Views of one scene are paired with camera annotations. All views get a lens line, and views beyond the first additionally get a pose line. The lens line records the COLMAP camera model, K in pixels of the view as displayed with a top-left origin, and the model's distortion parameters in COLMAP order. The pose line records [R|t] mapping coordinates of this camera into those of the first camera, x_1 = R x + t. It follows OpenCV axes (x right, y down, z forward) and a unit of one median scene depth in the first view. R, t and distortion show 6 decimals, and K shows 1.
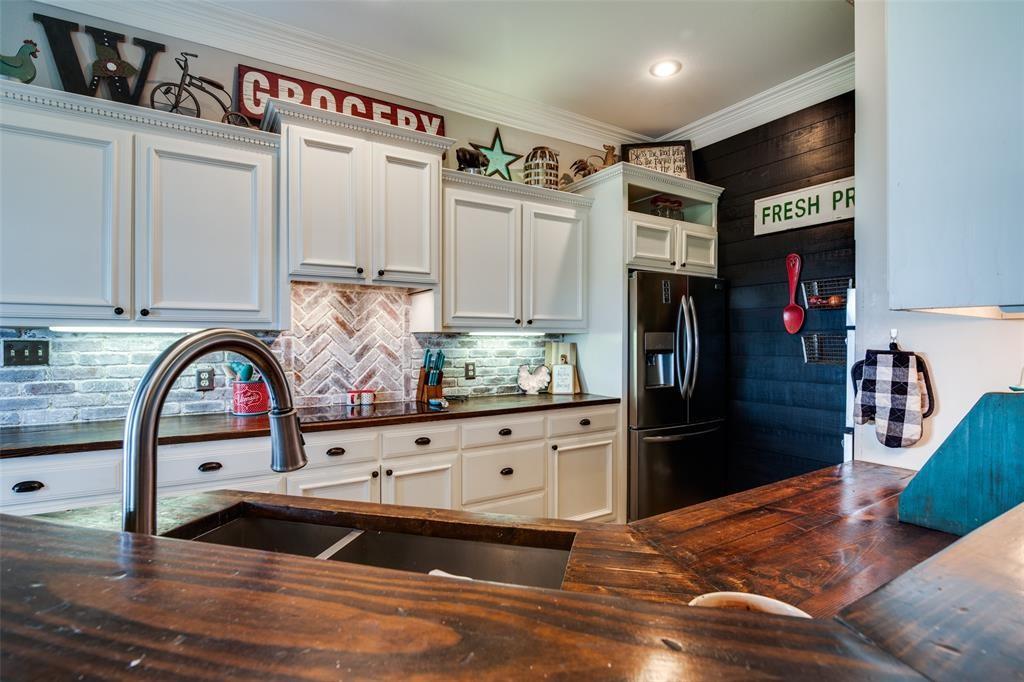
lens RADIAL K [[484.3, 0, 501.6], [0, 484.3, 343.5], [0, 0, 1]] dist [-0.021432, 0.002110]
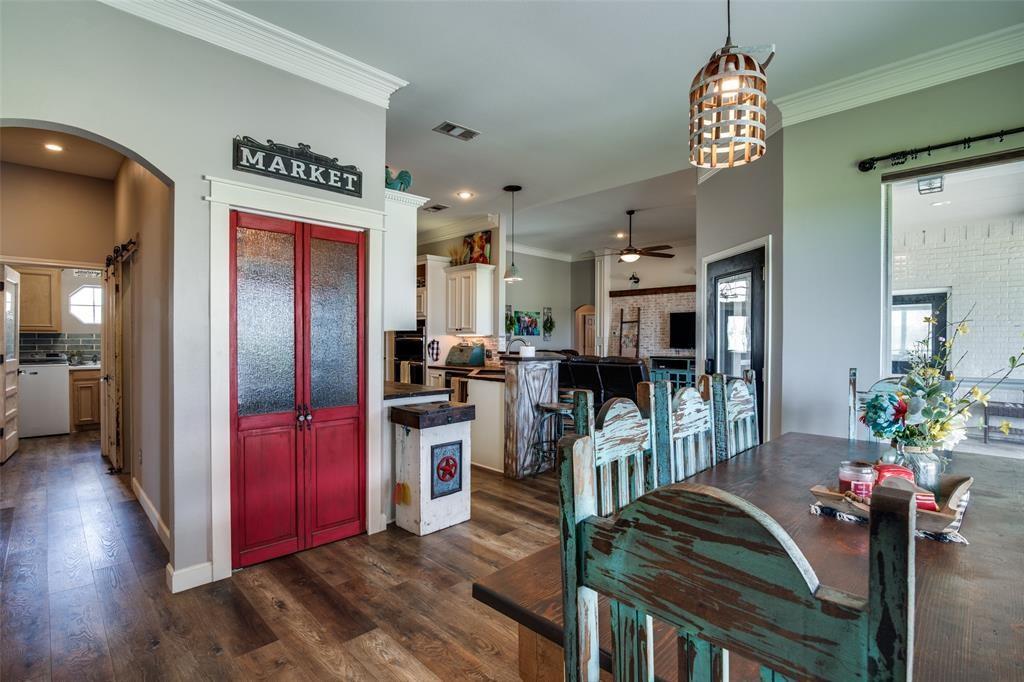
lens RADIAL K [[484.3, 0, 501.6], [0, 484.3, 343.5], [0, 0, 1]] dist [-0.021432, 0.002110]
pose [[-0.206106, -0.008314, 0.978494, -1.745819], [0.001131, 0.999961, 0.008735, -0.000687], [-0.978529, 0.002907, -0.206089, 0.577801]]
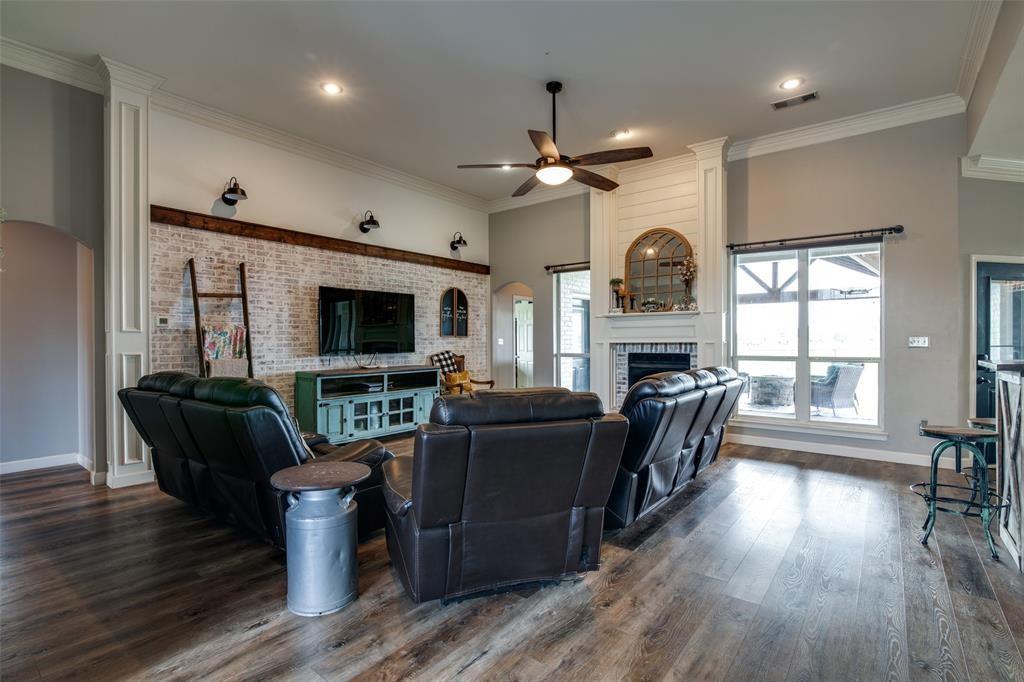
lens RADIAL K [[484.3, 0, 501.6], [0, 484.3, 343.5], [0, 0, 1]] dist [-0.021432, 0.002110]
pose [[-0.945680, 0.008139, -0.324997, 1.281287], [0.006521, 0.999960, 0.006067, 0.015348], [0.325034, 0.003618, -0.945696, 0.567236]]
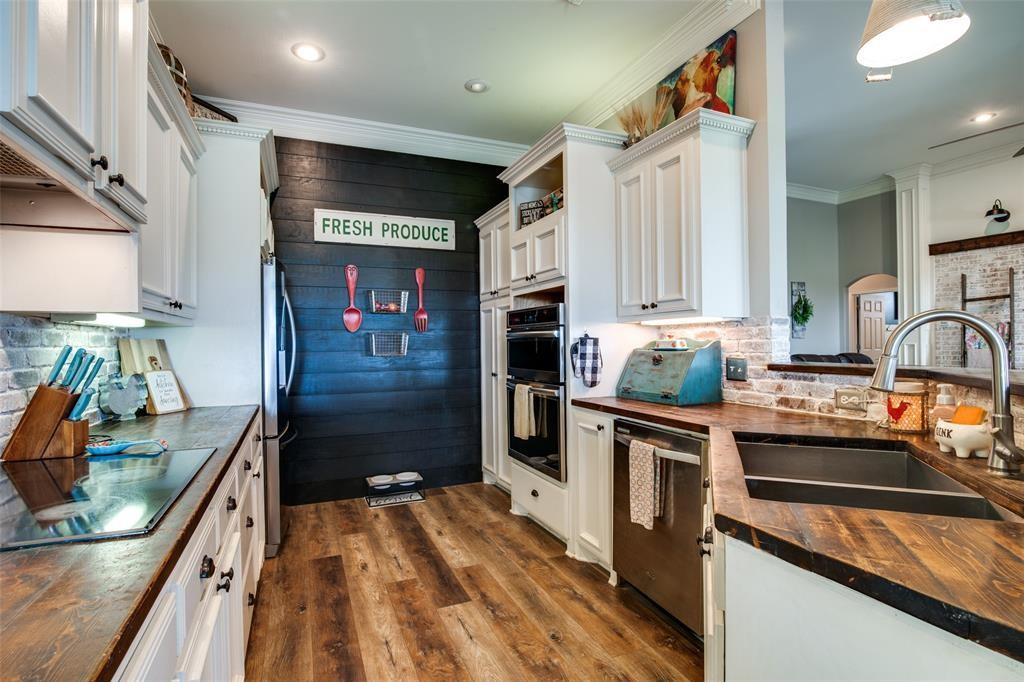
lens RADIAL K [[484.3, 0, 501.6], [0, 484.3, 343.5], [0, 0, 1]] dist [-0.021432, 0.002110]
pose [[0.162647, -0.002071, 0.986682, -0.505455], [0.016761, 0.999859, -0.000664, 0.014657], [-0.986542, 0.016646, 0.162658, 0.441601]]
